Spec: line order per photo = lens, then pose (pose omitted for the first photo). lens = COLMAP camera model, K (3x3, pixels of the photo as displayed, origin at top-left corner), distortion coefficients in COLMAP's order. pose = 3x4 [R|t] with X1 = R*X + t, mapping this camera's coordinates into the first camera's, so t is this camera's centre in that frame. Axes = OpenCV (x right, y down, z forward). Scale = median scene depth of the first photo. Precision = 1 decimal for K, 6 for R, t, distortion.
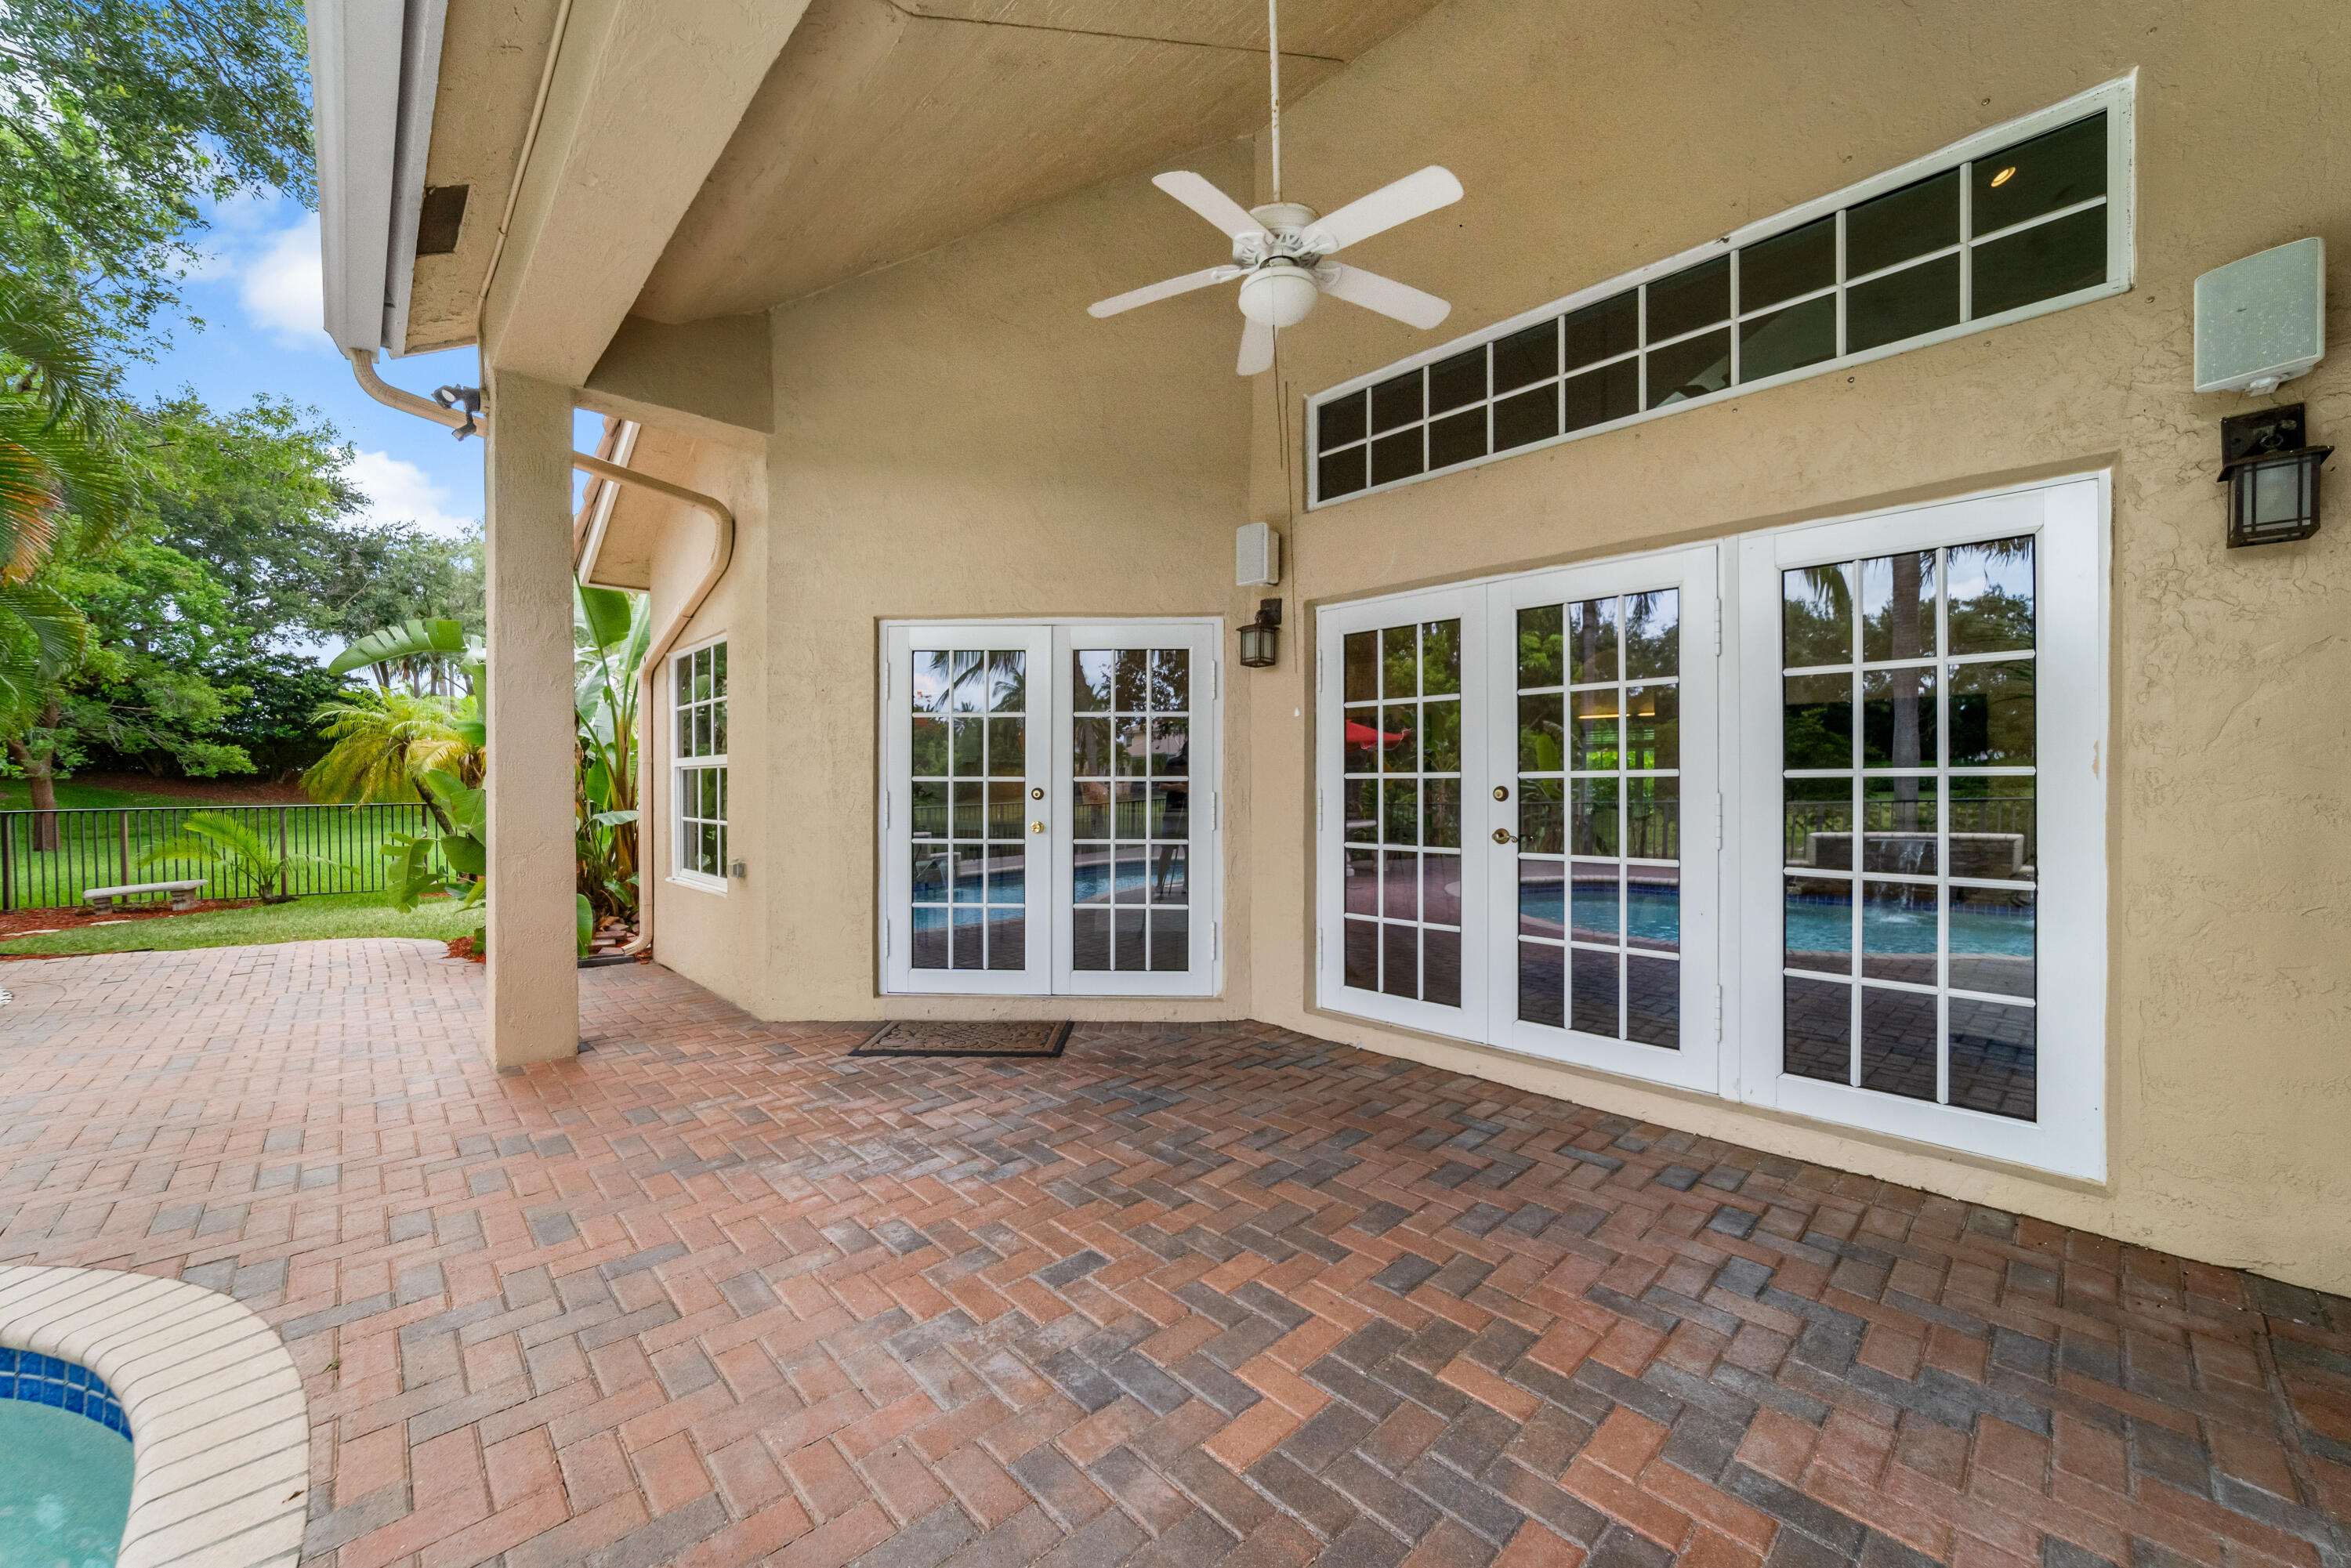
lens RADIAL K [[884.9, 0, 1153.5], [0, 884.9, 787.8], [0, 0, 1]] dist [-0.024216, 0.004523]
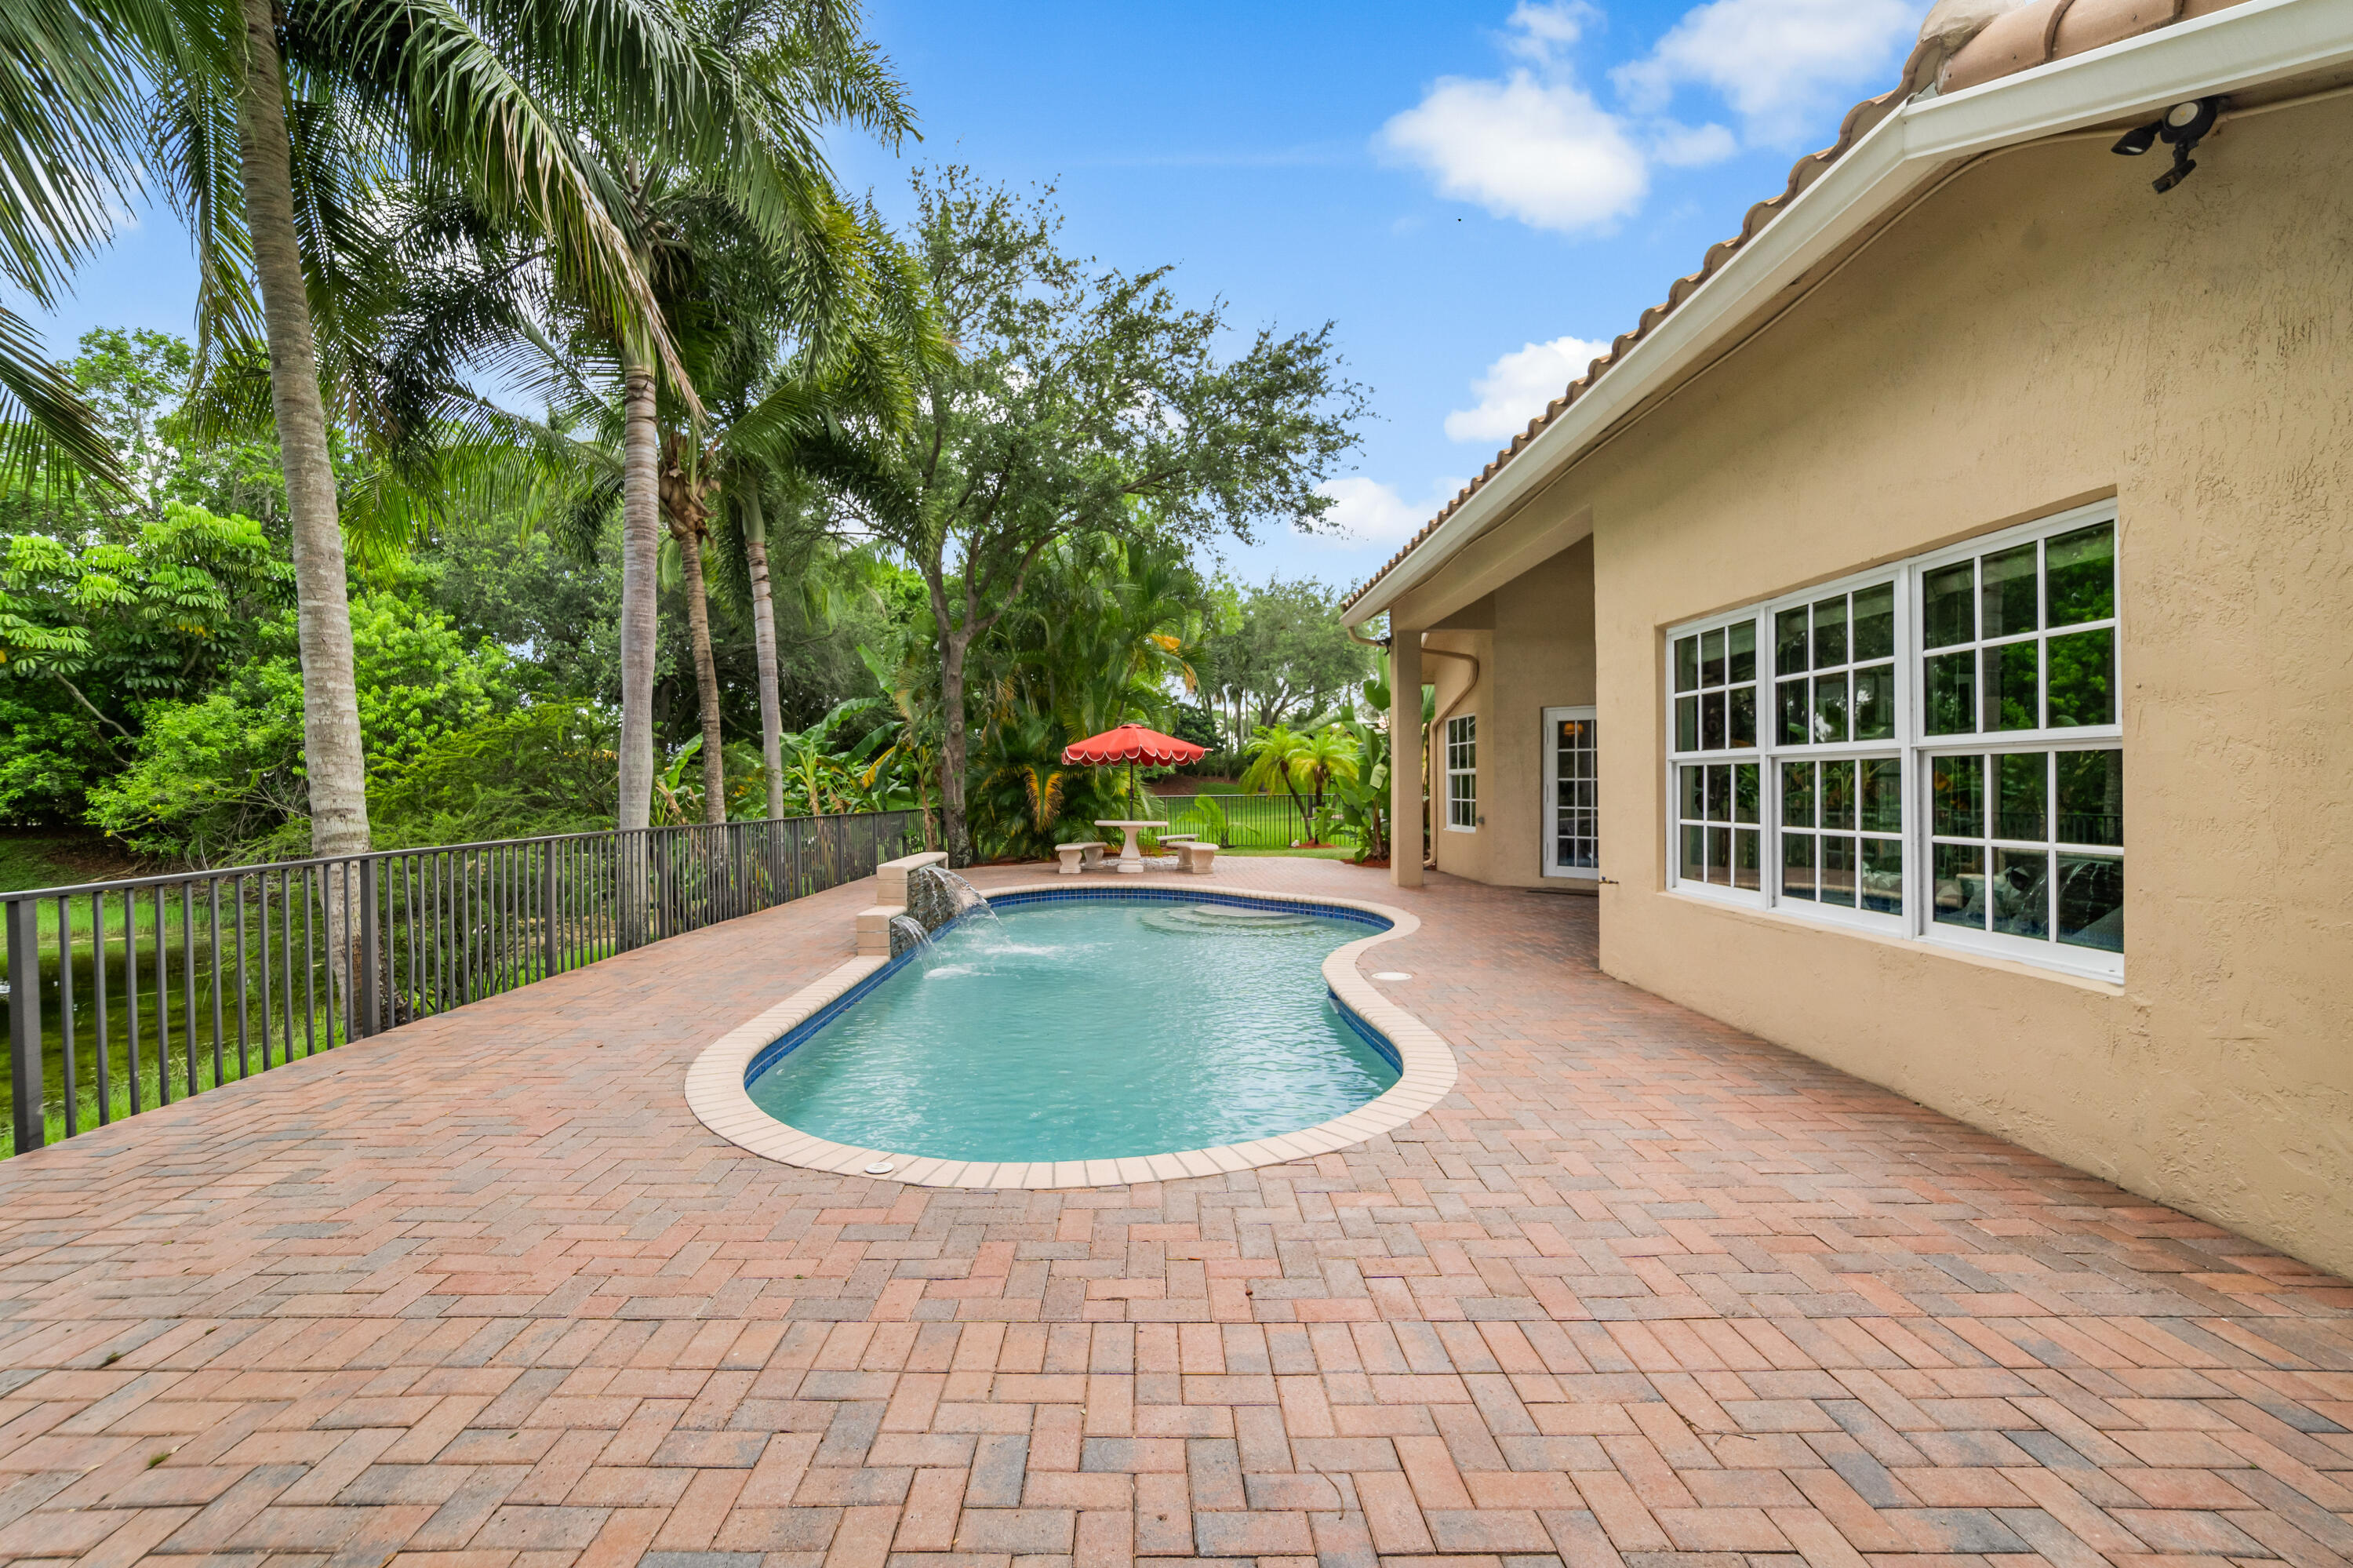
lens RADIAL K [[965.1, 0, 1166.1], [0, 965.1, 791.3], [0, 0, 1]] dist [-0.016409, 0.006222]
pose [[0.746245, 0.005194, -0.665651, 0.594791], [-0.003883, 0.999987, 0.003450, 0.014461], [0.665660, 0.000011, 0.746255, -1.443704]]
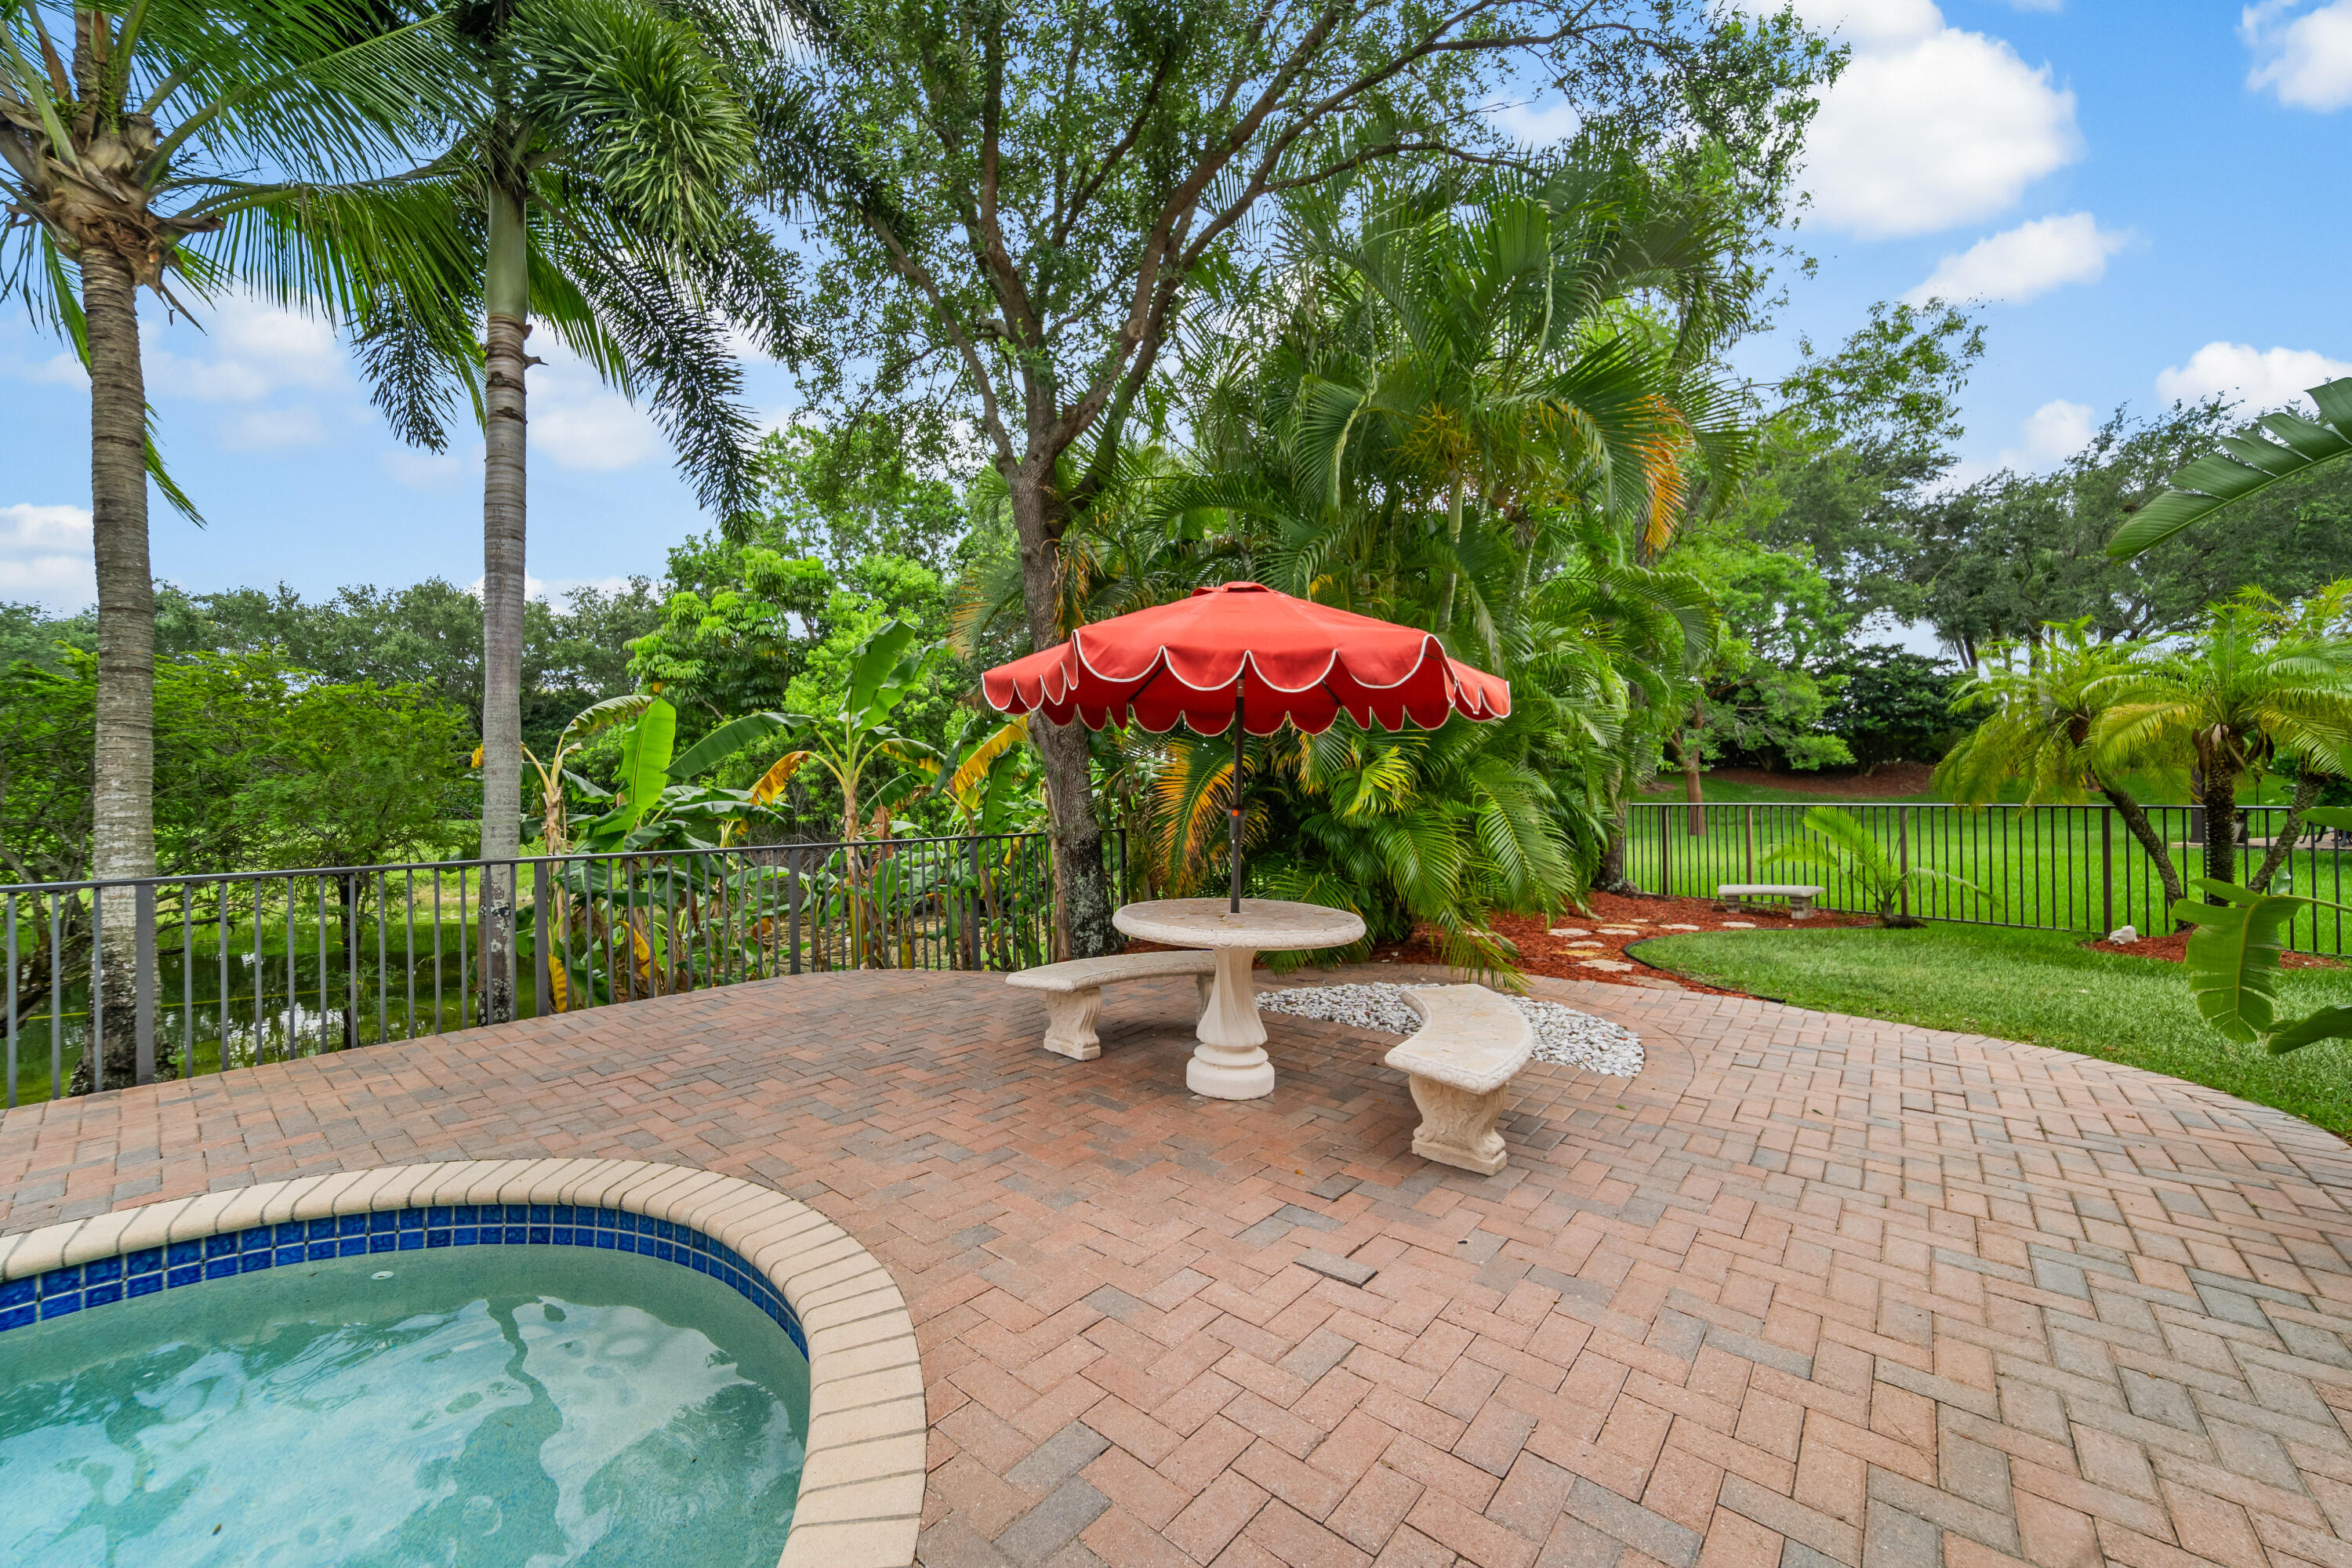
lens RADIAL K [[885.3, 0, 1165.5], [0, 885.3, 785.5], [0, 0, 1]] dist [-0.024216, 0.004523]
pose [[0.115306, 0.005446, -0.993315, -0.669480], [0.000526, 0.999984, 0.005543, -0.003812], [0.993330, -0.001162, 0.115302, 0.541199]]
